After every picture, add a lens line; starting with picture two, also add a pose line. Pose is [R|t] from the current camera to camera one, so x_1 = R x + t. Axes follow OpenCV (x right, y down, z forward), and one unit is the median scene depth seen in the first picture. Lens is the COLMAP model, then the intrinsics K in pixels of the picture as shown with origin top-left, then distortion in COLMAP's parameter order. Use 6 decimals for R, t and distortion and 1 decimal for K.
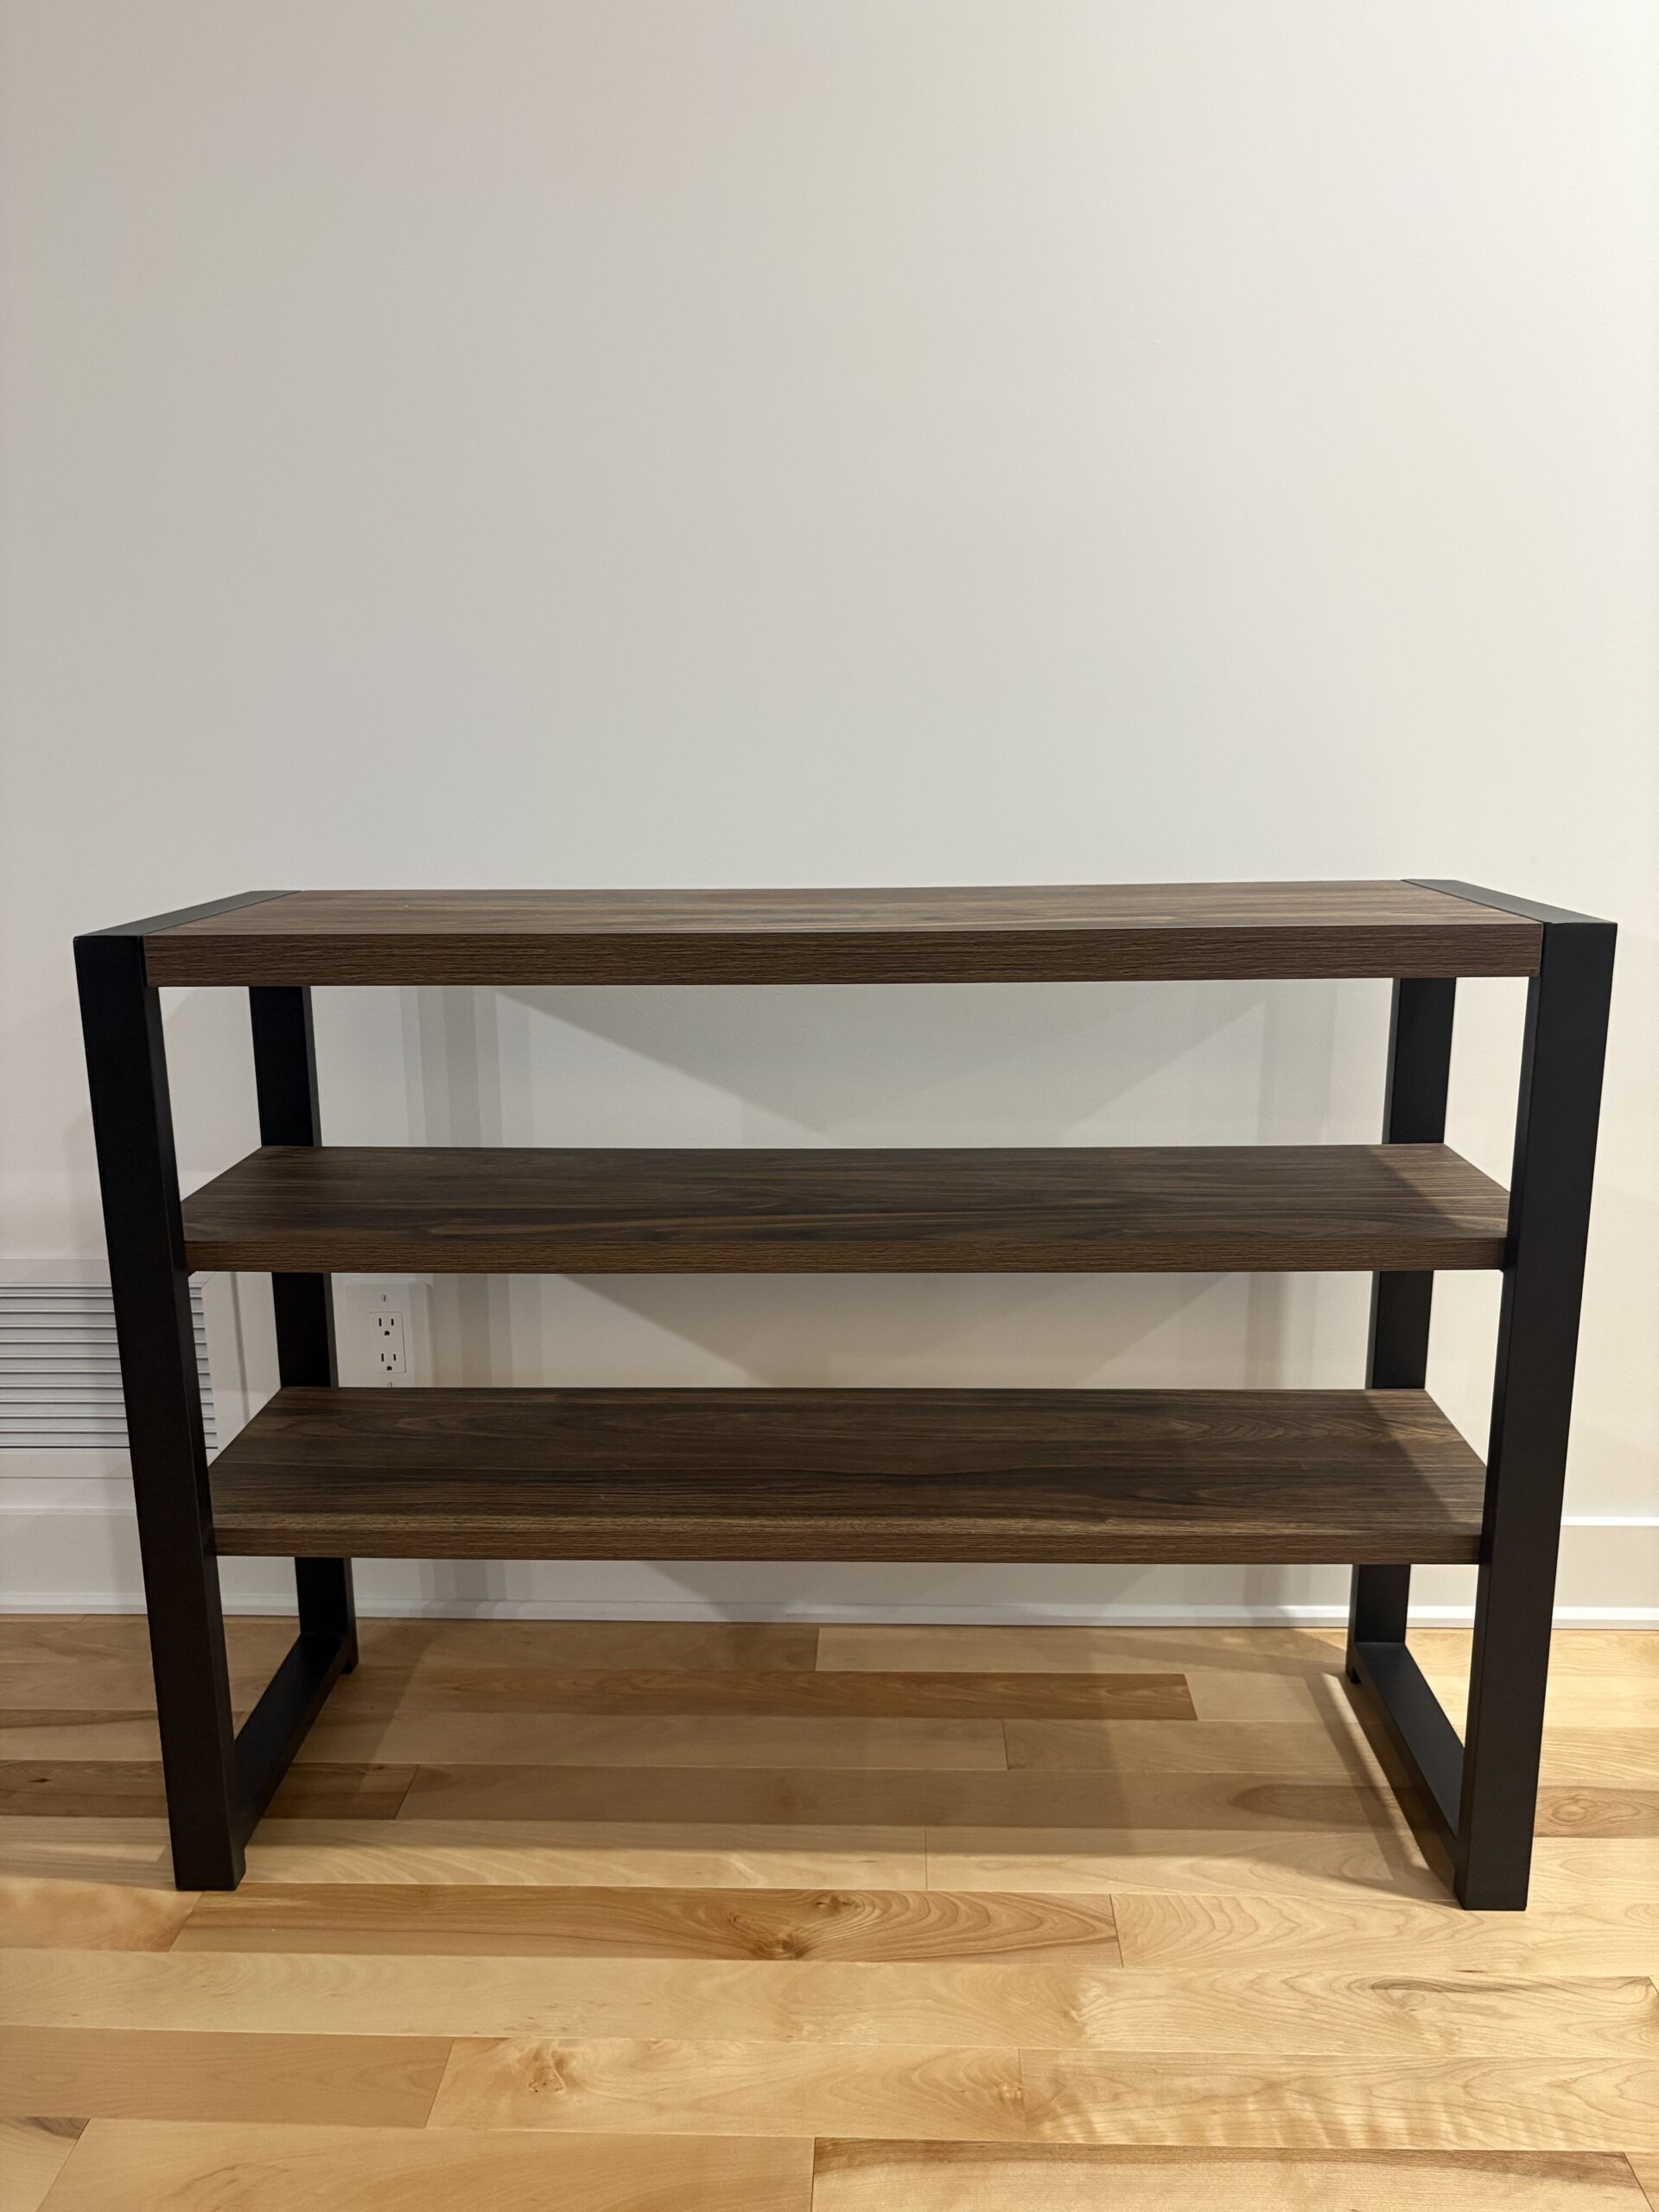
lens RADIAL K [[1680.9, 0, 825.5], [0, 1680.9, 1098.3], [0, 0, 1]] dist [0.043532, -0.052800]
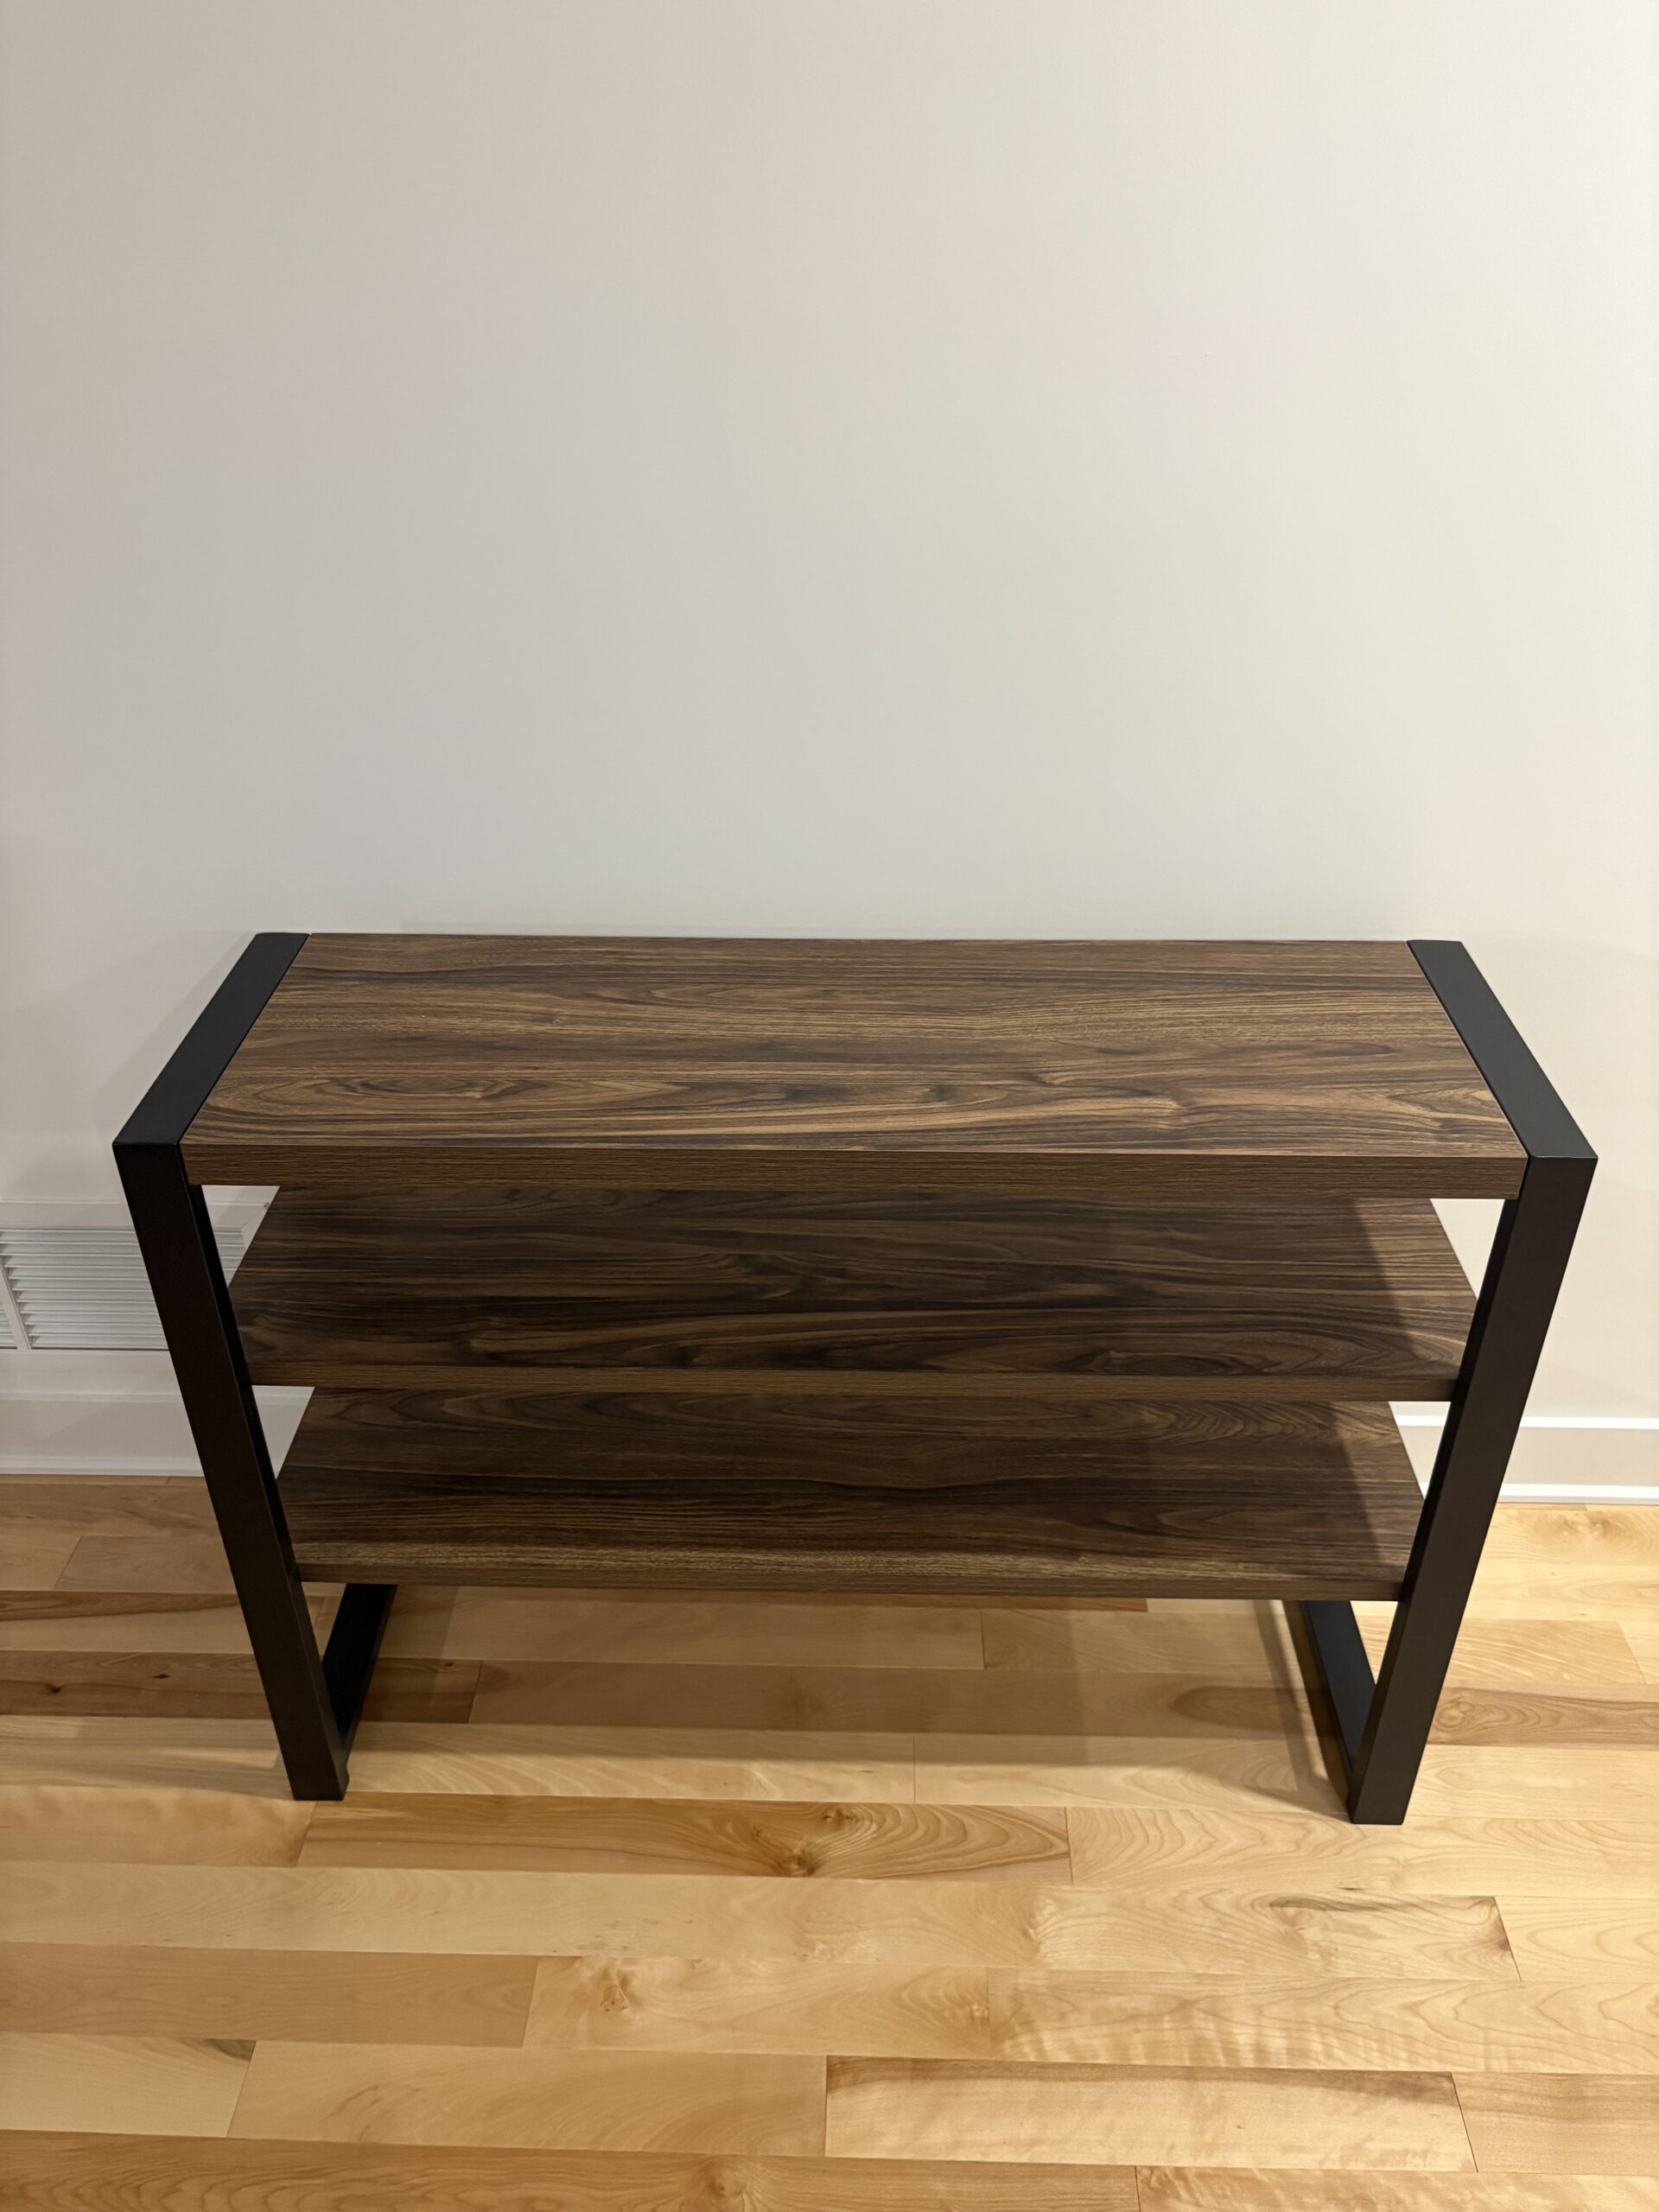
lens RADIAL K [[1680.9, 0, 827.4], [0, 1680.9, 1095.8], [0, 0, 1]] dist [0.043532, -0.052800]
pose [[0.999900, 0.000442, 0.014107, -0.020740], [-0.005153, 0.941941, 0.335740, -0.428780], [-0.013139, -0.335779, 0.941849, 0.028373]]
